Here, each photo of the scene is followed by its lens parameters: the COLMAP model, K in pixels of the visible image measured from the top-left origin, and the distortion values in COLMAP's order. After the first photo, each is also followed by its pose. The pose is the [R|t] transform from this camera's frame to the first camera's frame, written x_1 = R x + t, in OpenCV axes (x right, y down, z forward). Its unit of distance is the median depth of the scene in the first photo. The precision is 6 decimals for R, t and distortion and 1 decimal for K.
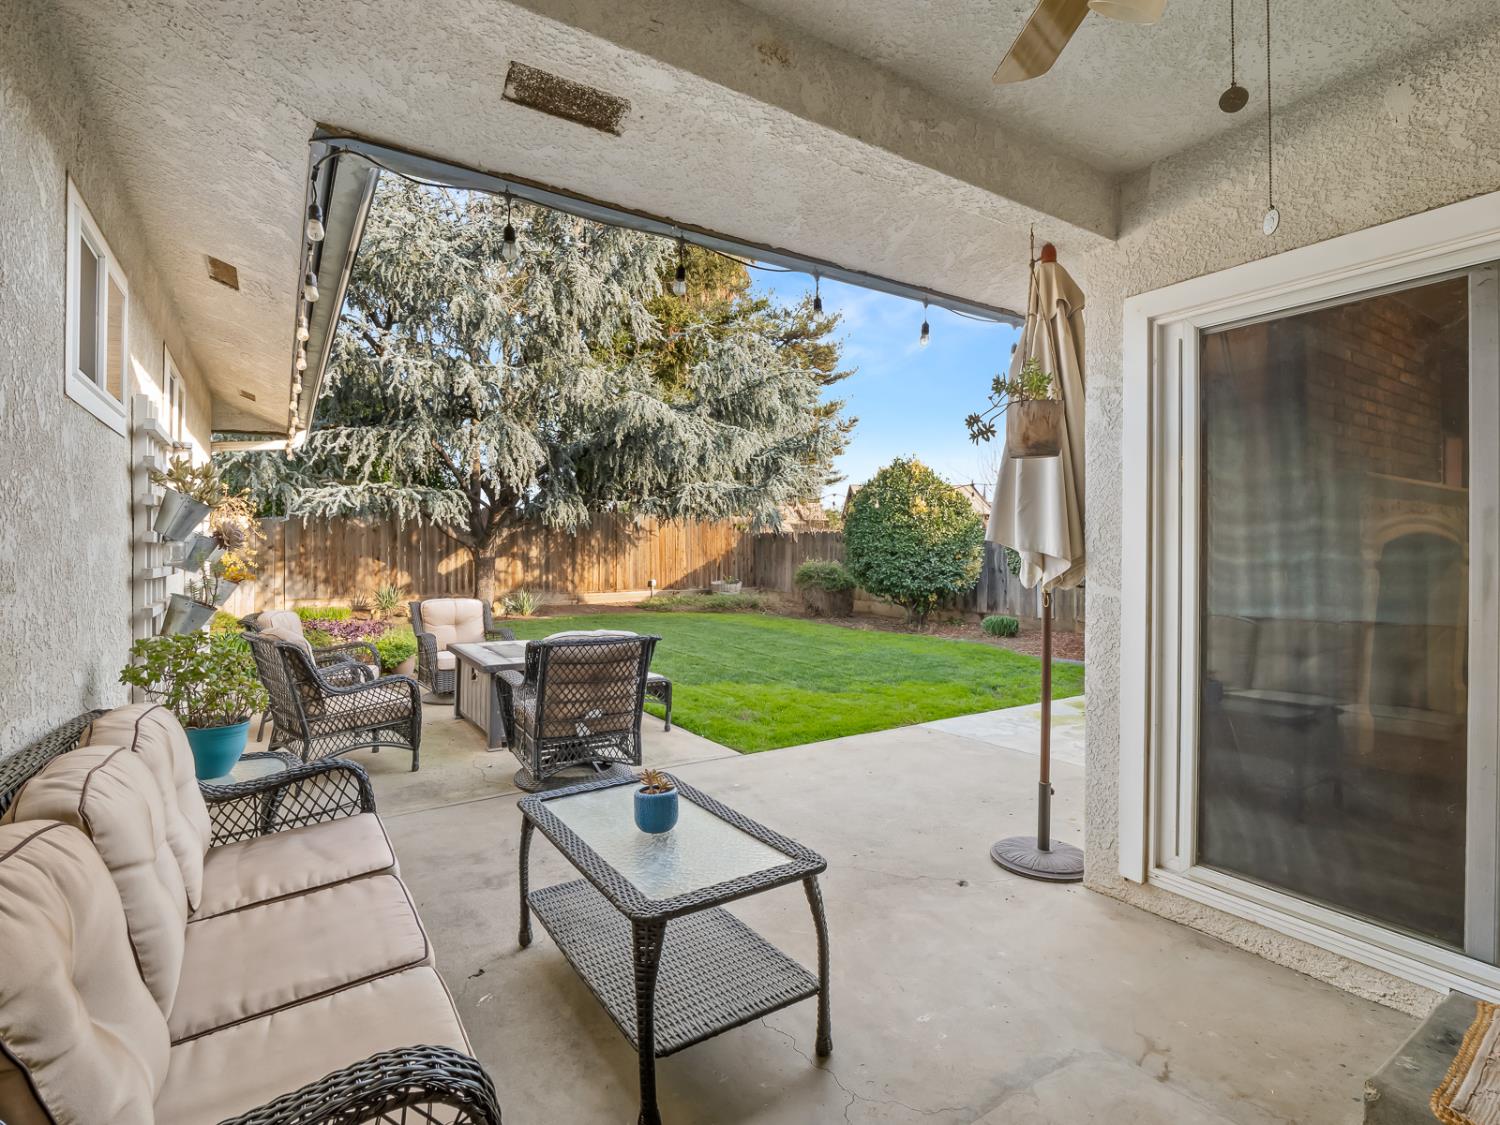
lens RADIAL K [[725.9, 0, 750.0], [0, 725.9, 562.5], [0, 0, 1]] dist [-0.002093, -0.018140]
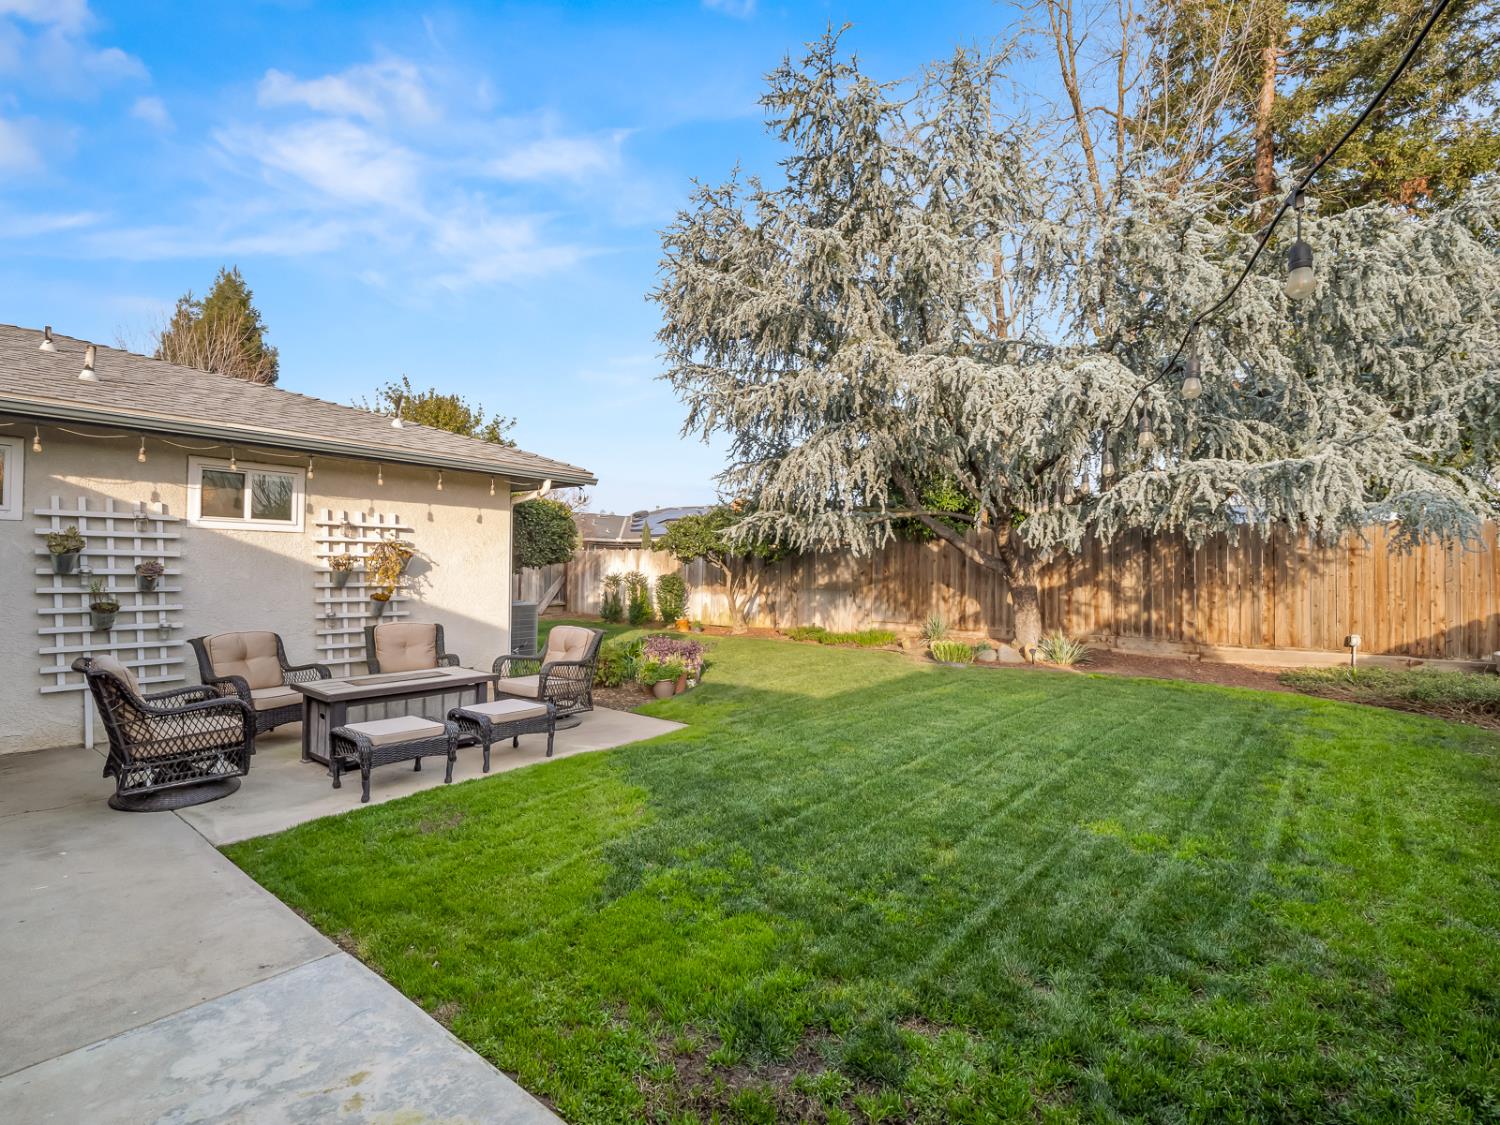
lens RADIAL K [[725.9, 0, 750.0], [0, 725.9, 562.5], [0, 0, 1]] dist [-0.002093, -0.018140]
pose [[0.283224, 0.001221, -0.959053, 0.281018], [-0.029407, 0.999540, -0.007412, -0.015172], [0.958603, 0.030303, 0.283129, 0.420060]]
